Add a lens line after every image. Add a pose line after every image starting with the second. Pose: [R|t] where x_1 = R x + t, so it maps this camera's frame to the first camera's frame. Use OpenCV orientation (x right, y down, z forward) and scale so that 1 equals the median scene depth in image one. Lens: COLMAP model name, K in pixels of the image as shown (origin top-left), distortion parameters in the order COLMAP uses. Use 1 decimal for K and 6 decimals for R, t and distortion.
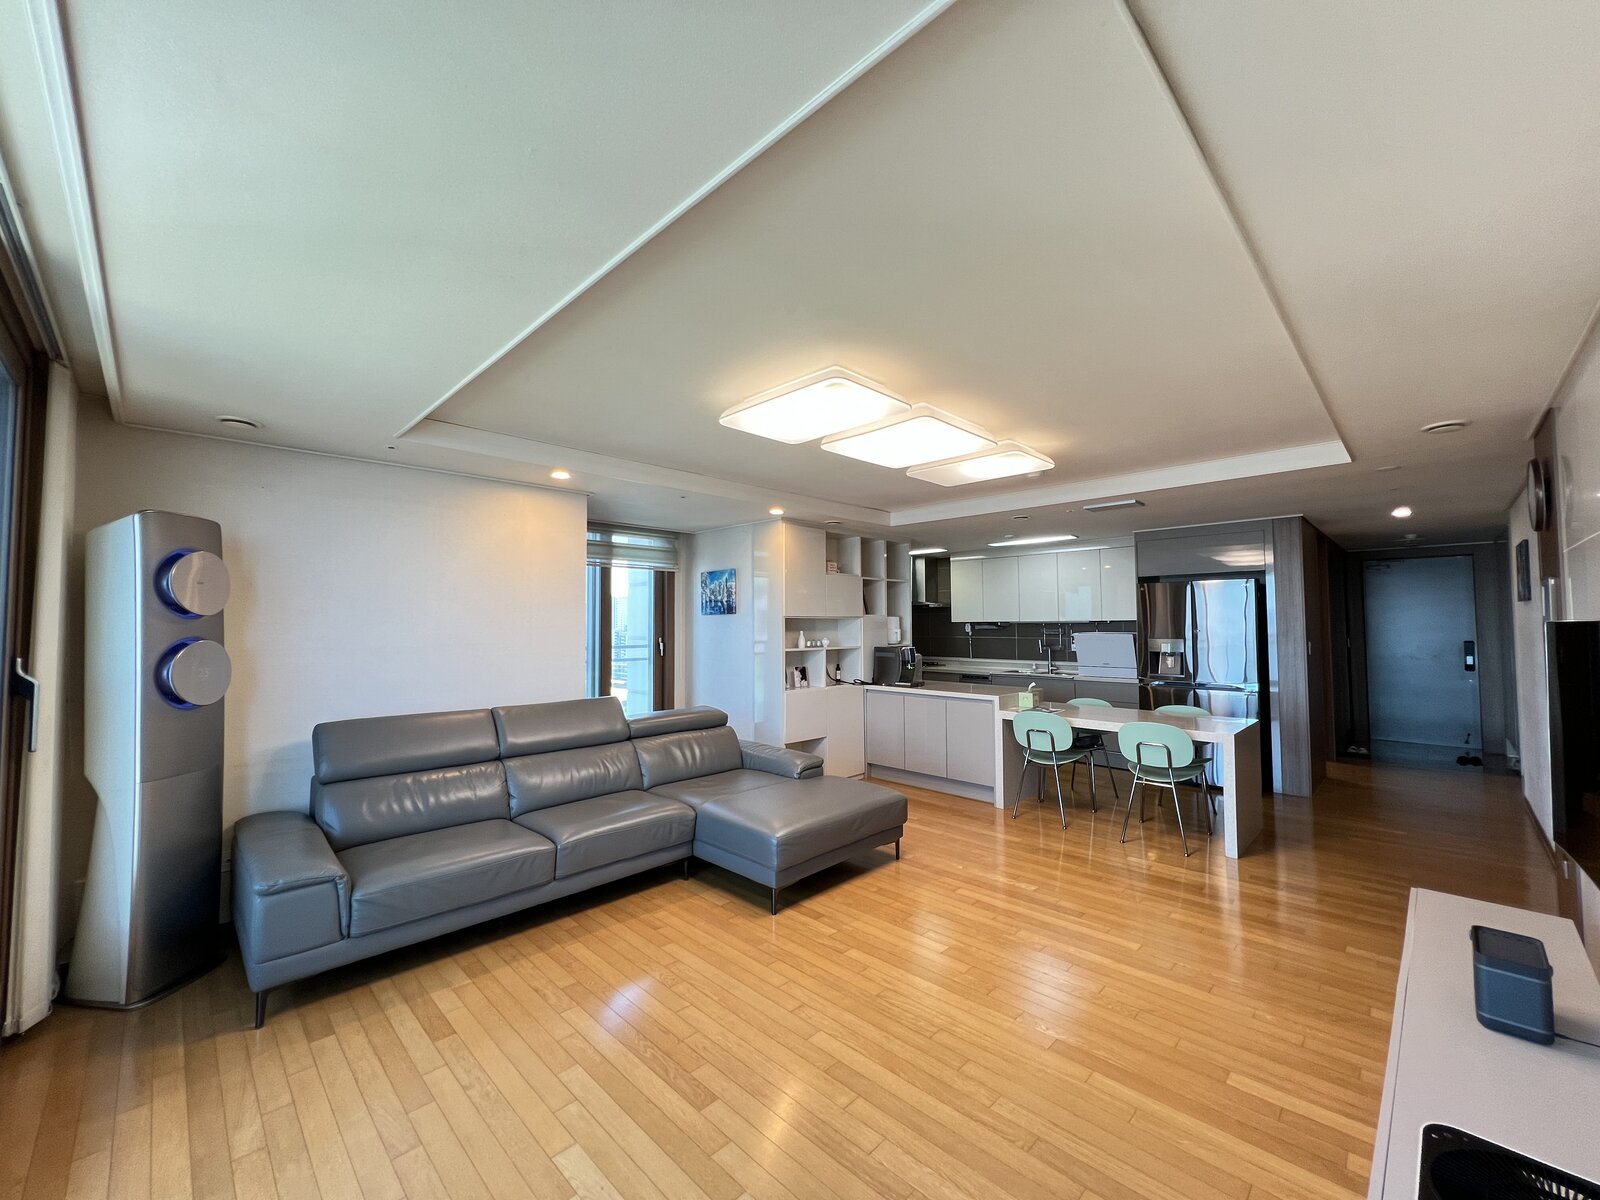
lens RADIAL K [[638.9, 0, 789.3], [0, 638.9, 601.4], [0, 0, 1]] dist [-0.003744, -0.000607]
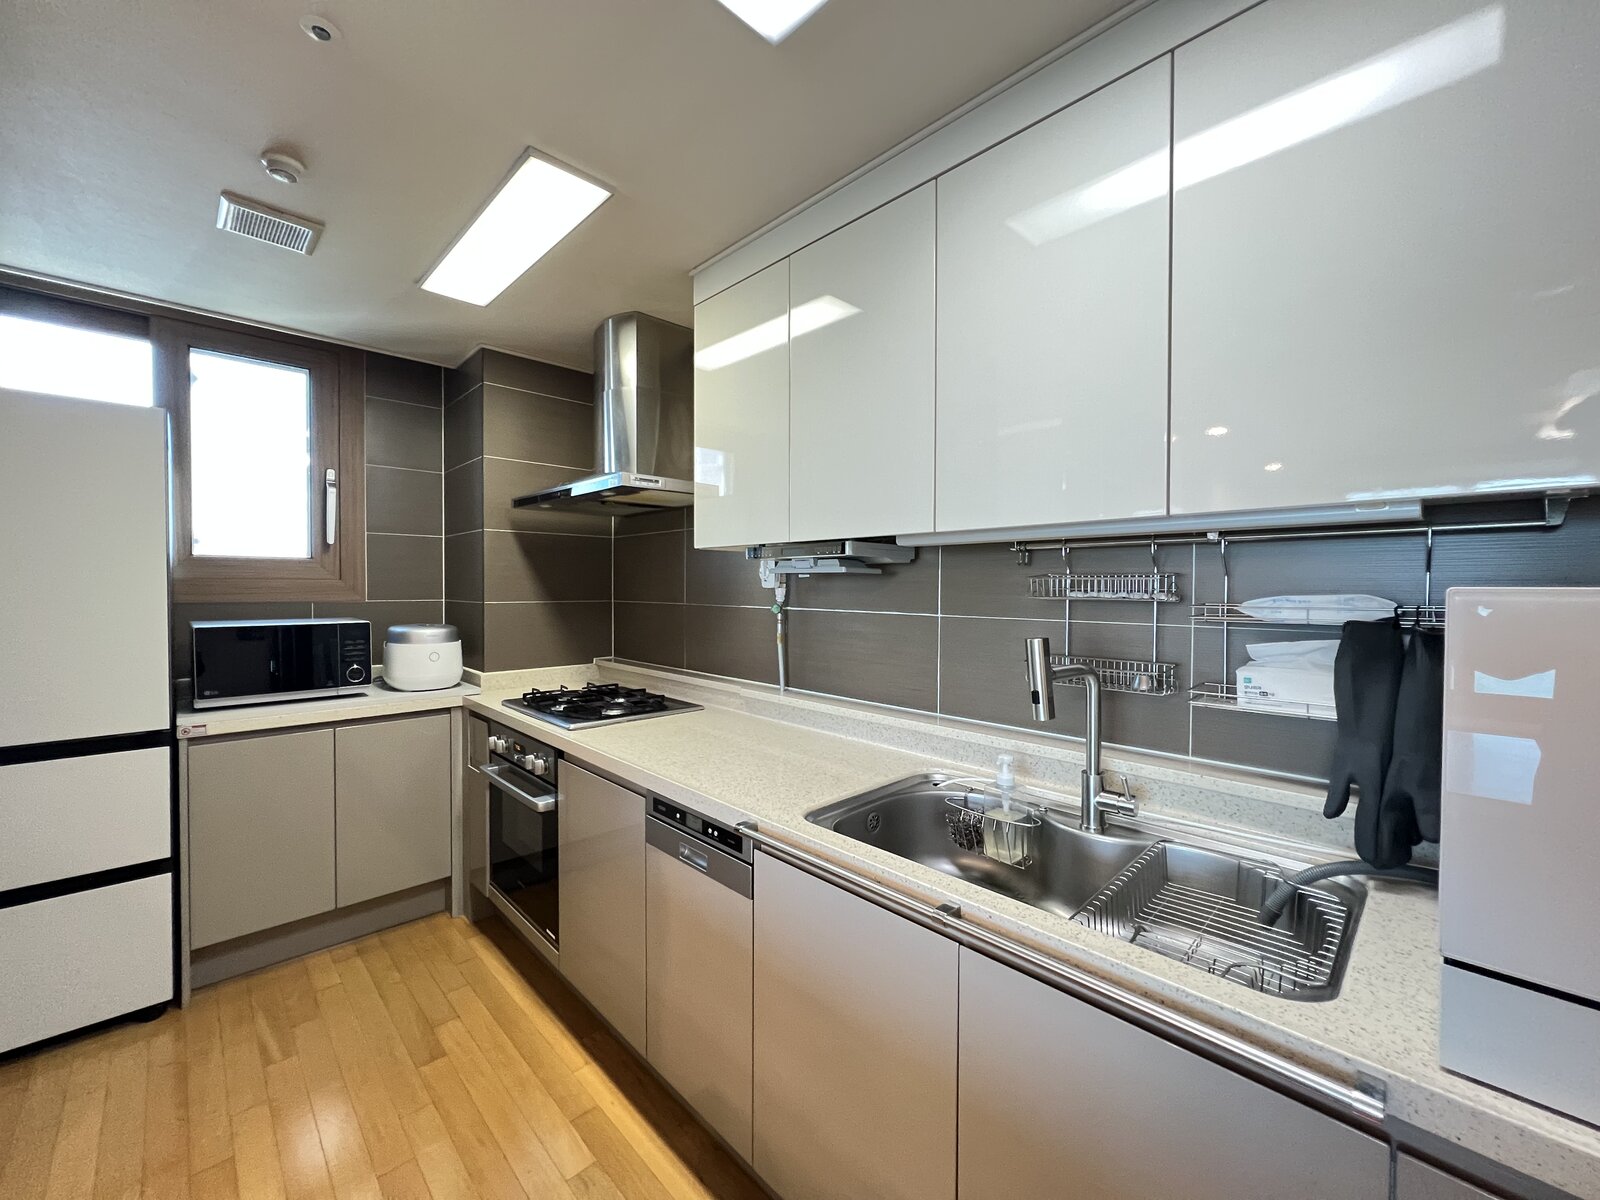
lens RADIAL K [[642.7, 0, 793.5], [0, 642.7, 596.2], [0, 0, 1]] dist [0.000969, 0.000010]
pose [[0.999709, 0.007052, -0.023091, 0.395022], [-0.005876, 0.998701, 0.050619, 0.050053], [0.023418, -0.050468, 0.998451, 0.982202]]
